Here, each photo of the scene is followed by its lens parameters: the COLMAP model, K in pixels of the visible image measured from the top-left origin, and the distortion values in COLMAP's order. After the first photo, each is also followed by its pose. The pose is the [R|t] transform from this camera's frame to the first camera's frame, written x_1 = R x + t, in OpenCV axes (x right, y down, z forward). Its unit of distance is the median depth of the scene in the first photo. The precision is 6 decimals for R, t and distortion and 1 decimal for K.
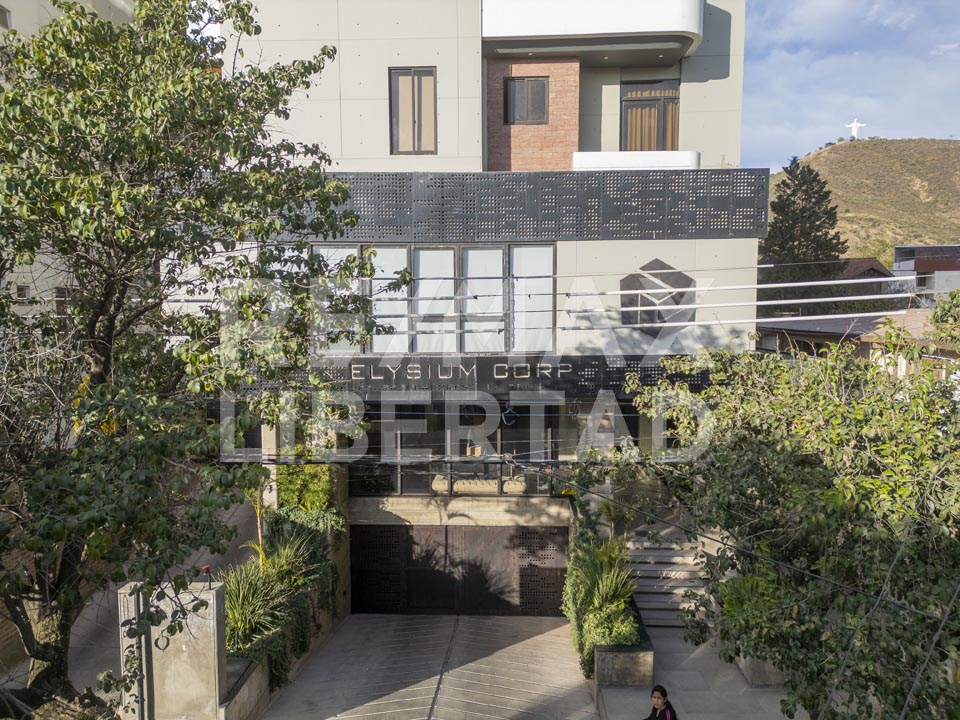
lens RADIAL K [[673.4, 0, 486.9], [0, 673.4, 362.7], [0, 0, 1]] dist [0.042362, -0.022167]
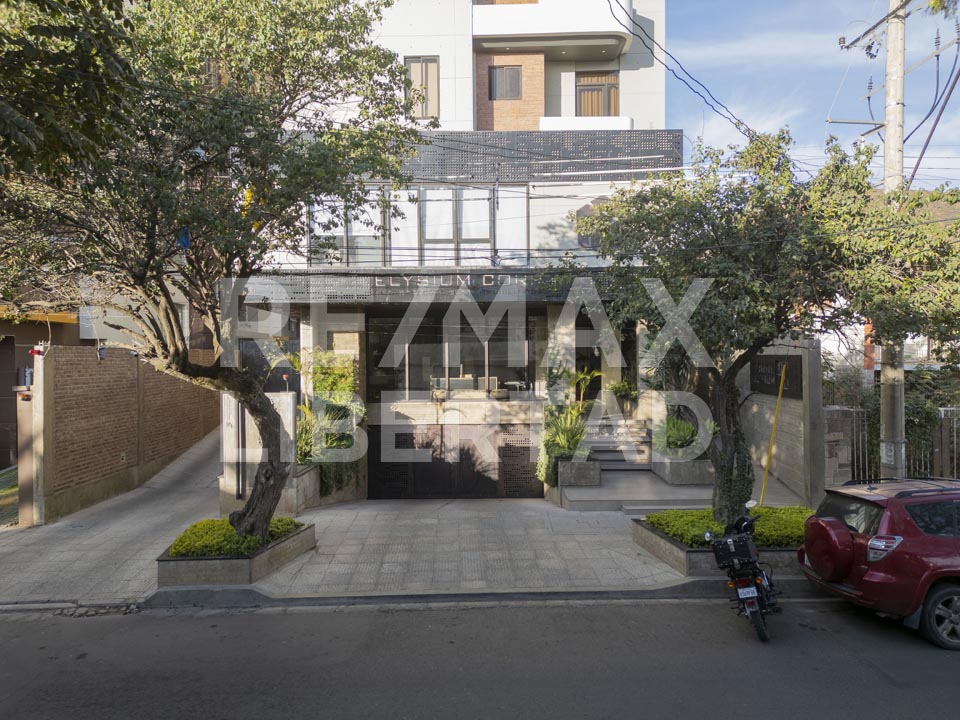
lens RADIAL K [[673.4, 0, 473.8], [0, 673.4, 355.2], [0, 0, 1]] dist [0.042362, -0.022167]
pose [[0.999758, -0.001162, 0.021948, -0.034967], [0.002603, 0.997831, -0.065771, 0.245848], [-0.021824, 0.065812, 0.997593, -0.310908]]
